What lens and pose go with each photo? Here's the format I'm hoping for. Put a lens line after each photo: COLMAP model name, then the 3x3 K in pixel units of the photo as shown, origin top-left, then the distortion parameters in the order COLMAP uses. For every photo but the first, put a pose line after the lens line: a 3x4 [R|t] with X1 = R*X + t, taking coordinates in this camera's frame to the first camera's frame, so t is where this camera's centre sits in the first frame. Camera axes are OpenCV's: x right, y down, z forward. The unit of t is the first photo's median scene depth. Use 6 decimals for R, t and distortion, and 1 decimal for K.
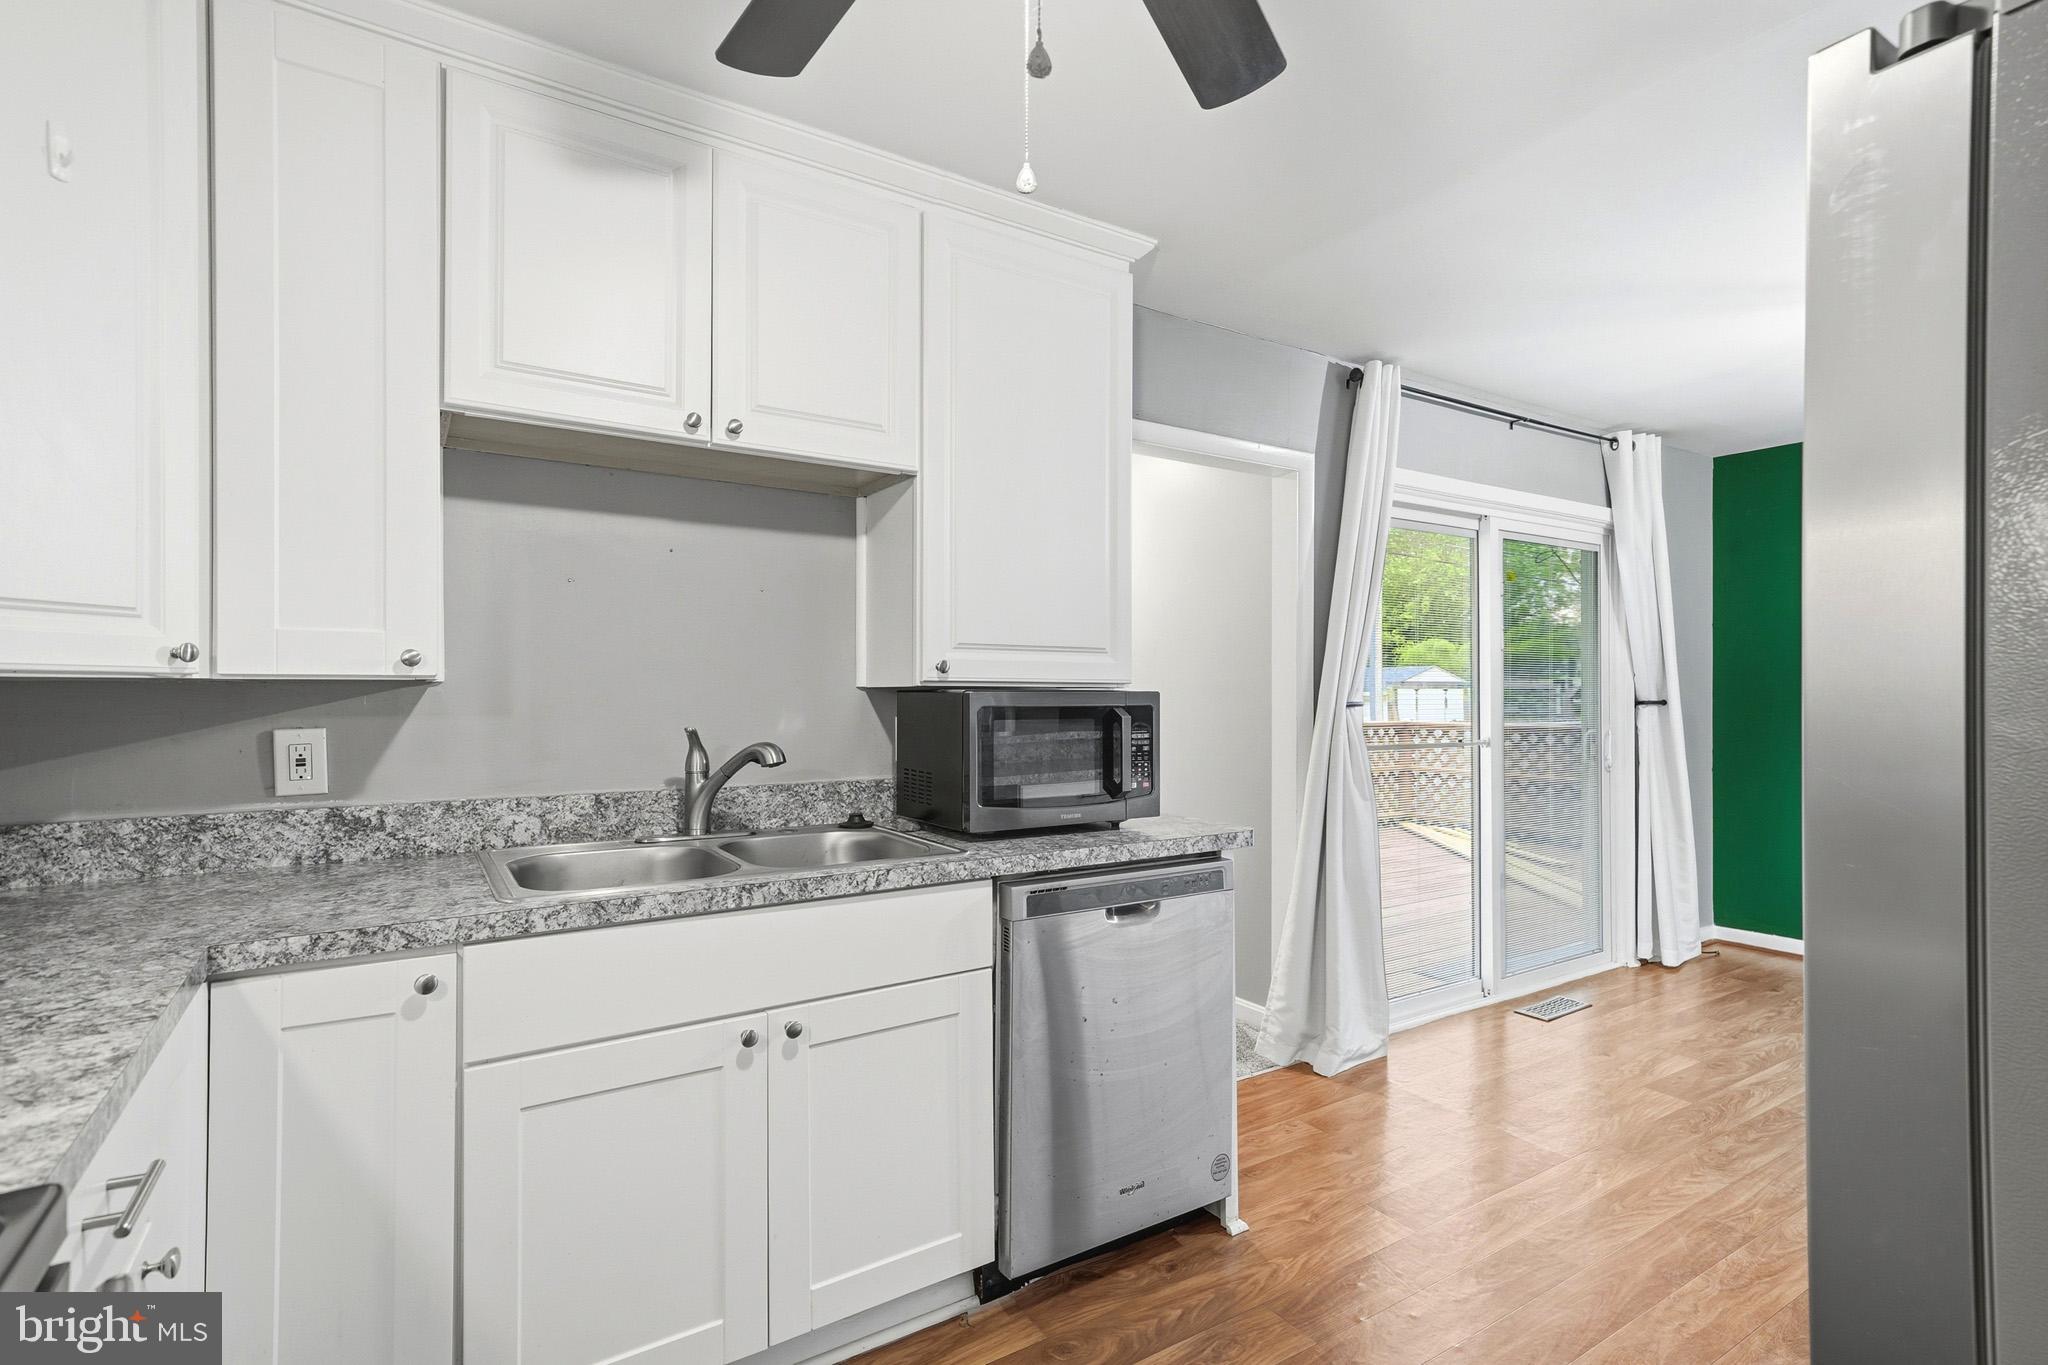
lens RADIAL K [[890.4, 0, 1015.2], [0, 890.4, 683.1], [0, 0, 1]] dist [0.010574, 0.000238]
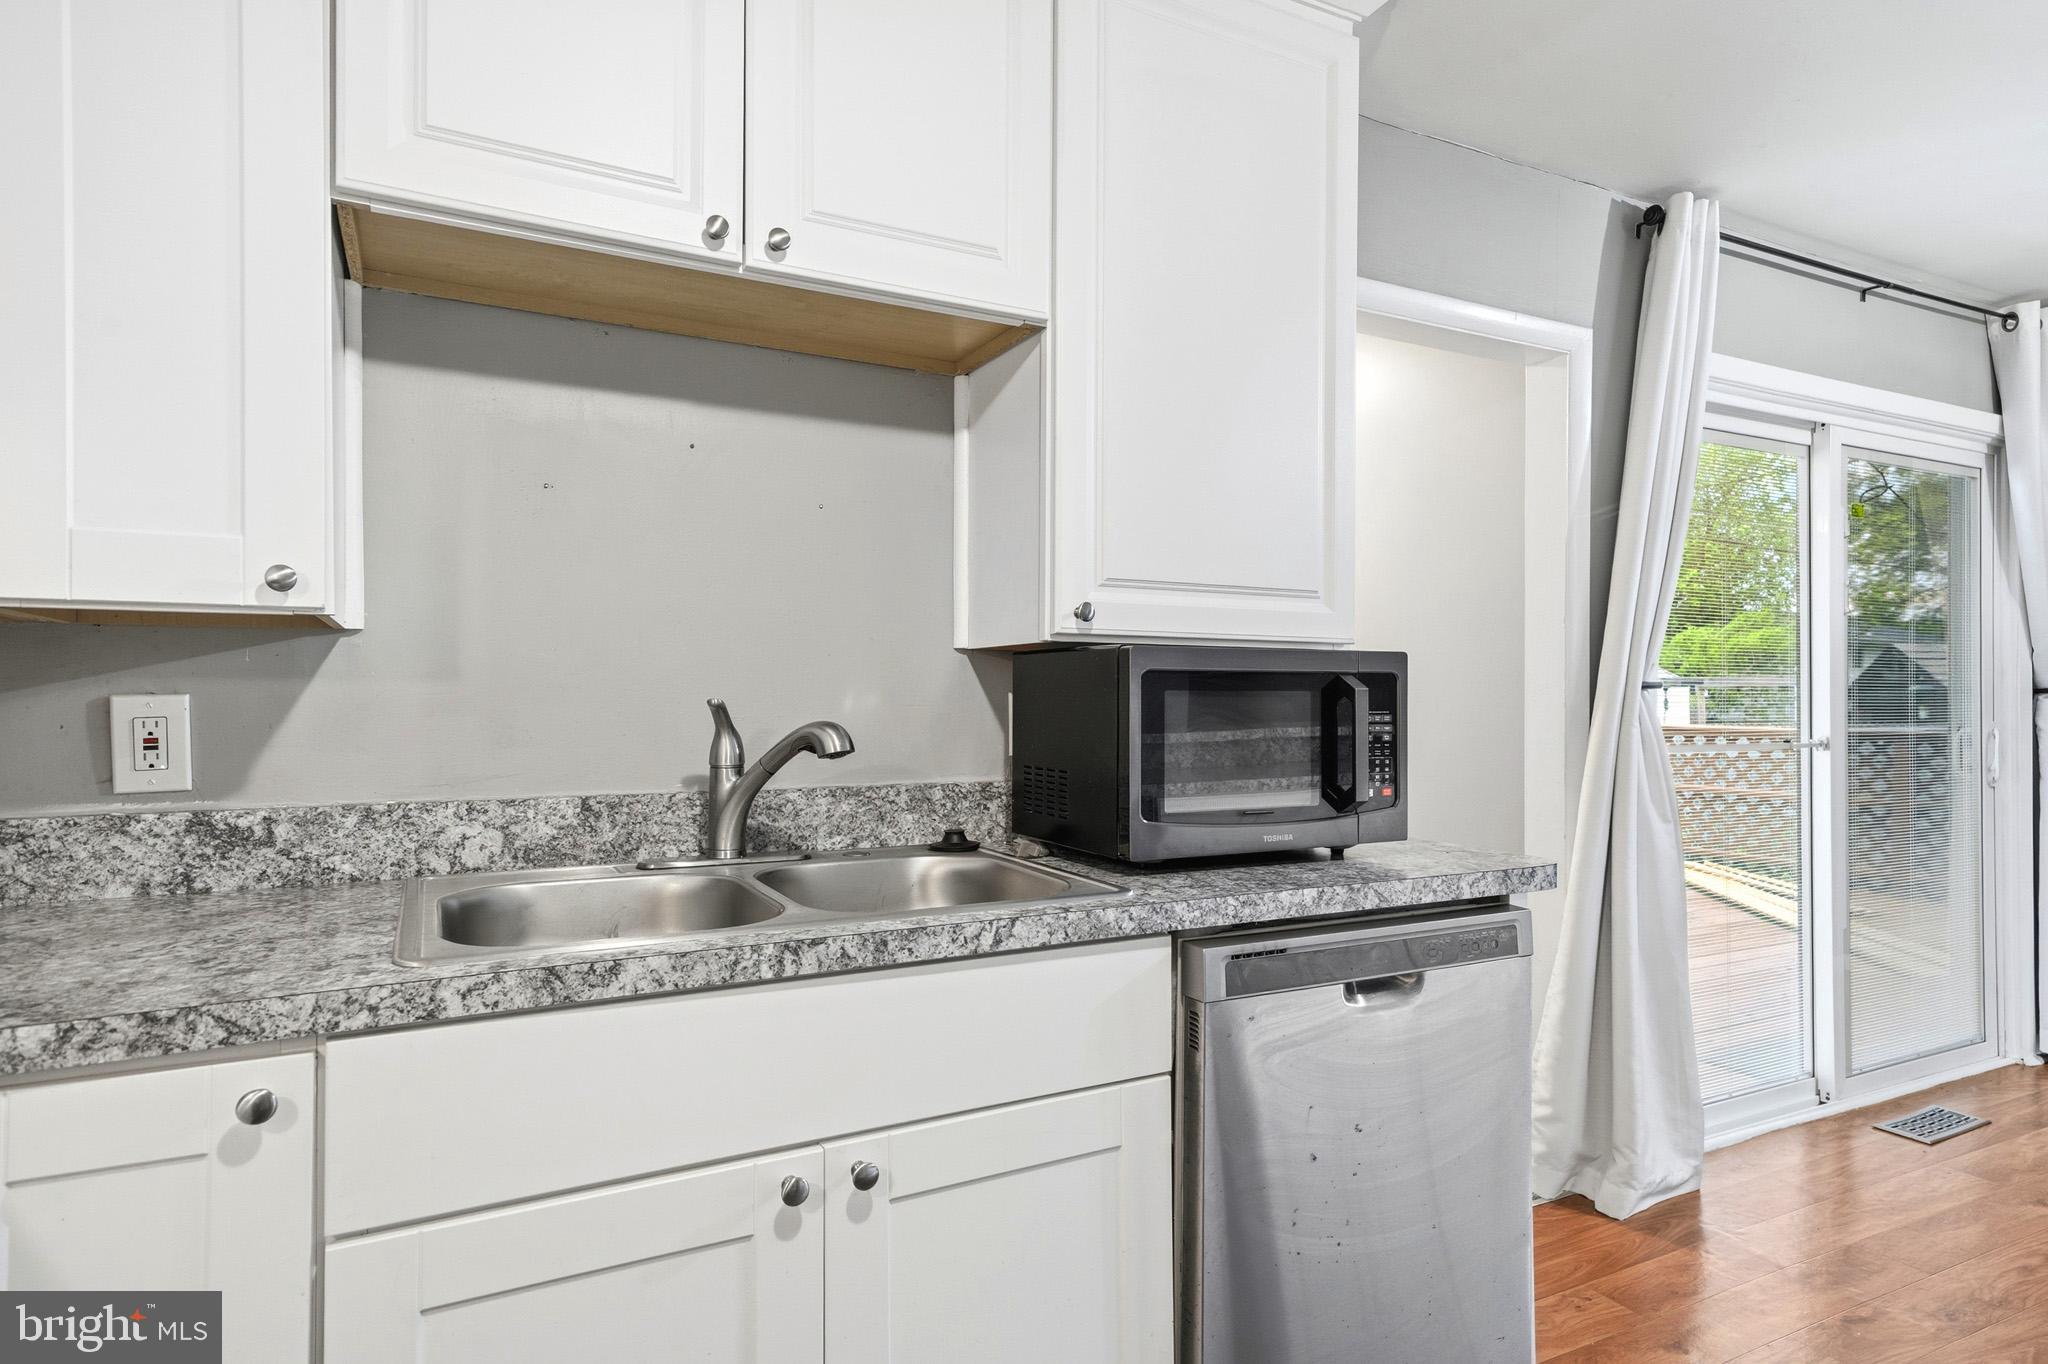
lens RADIAL K [[1034.3, 0, 1033.1], [0, 1034.3, 677.0], [0, 0, 1]] dist [0.018547, 0.001616]
pose [[0.996615, 0.000332, -0.082214, -0.057117], [-0.000838, 0.999981, -0.006114, 0.035855], [0.082210, 0.006162, 0.996596, 0.225854]]
